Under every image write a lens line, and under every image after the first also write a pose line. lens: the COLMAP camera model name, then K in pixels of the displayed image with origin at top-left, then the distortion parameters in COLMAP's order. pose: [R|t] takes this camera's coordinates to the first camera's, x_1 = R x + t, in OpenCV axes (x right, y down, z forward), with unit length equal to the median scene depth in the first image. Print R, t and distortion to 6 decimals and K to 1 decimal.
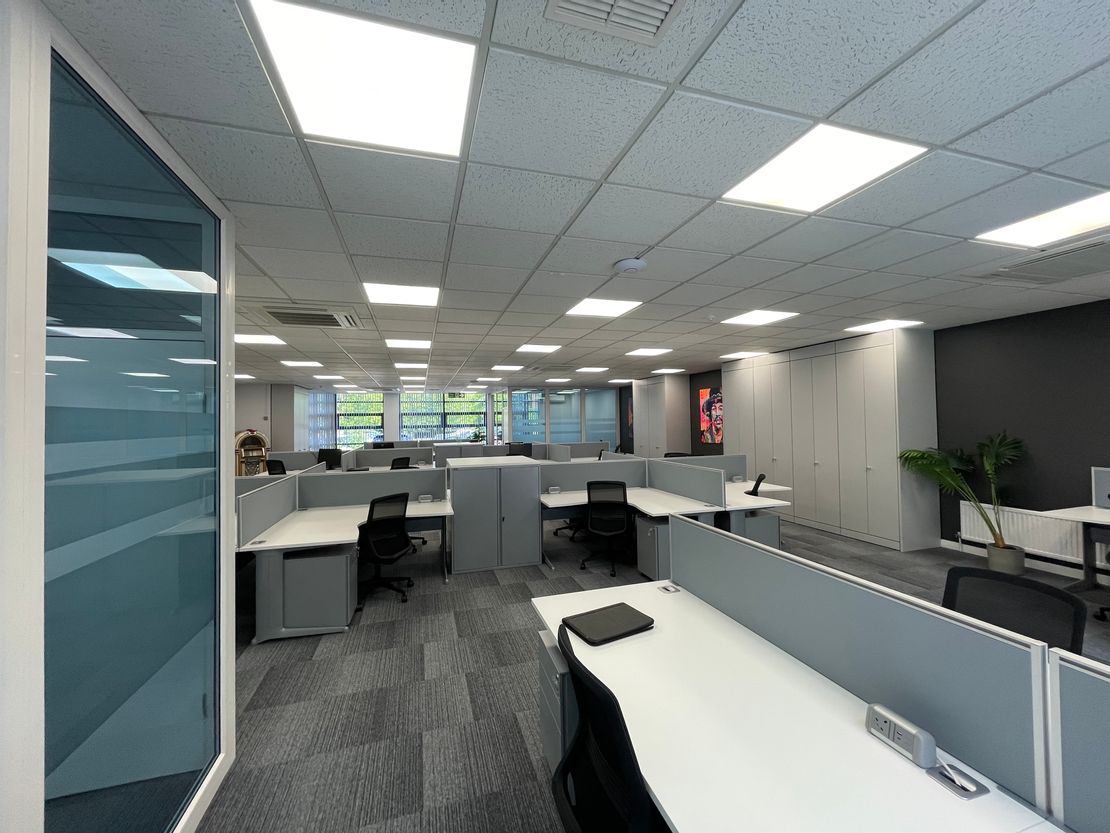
lens RADIAL K [[449.4, 0, 556.6], [0, 449.4, 417.5], [0, 0, 1]] dist [0.004414, 0.000040]
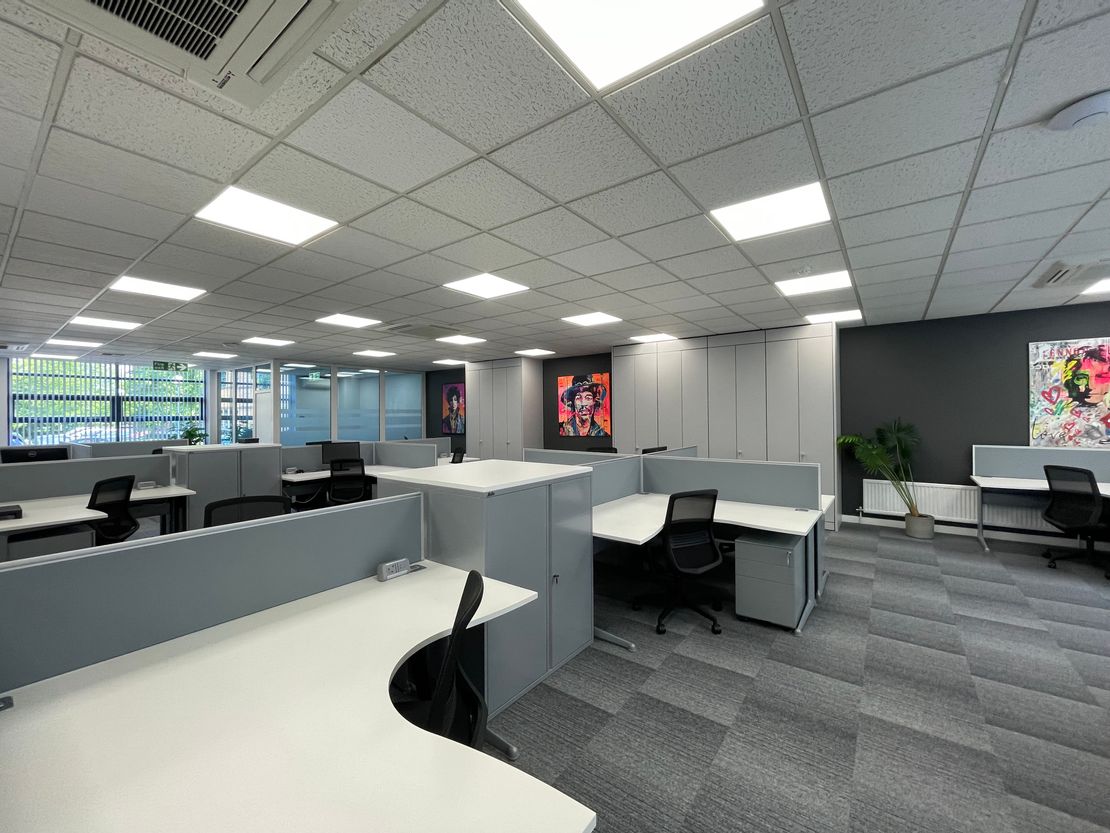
lens RADIAL K [[449.4, 0, 553.3], [0, 449.4, 412.3], [0, 0, 1]] dist [0.004414, 0.000040]
pose [[0.810969, 0.012954, 0.584945, -0.220346], [-0.009035, 0.999913, -0.009618, 0.018053], [-0.585019, 0.002515, 0.811016, 0.291260]]
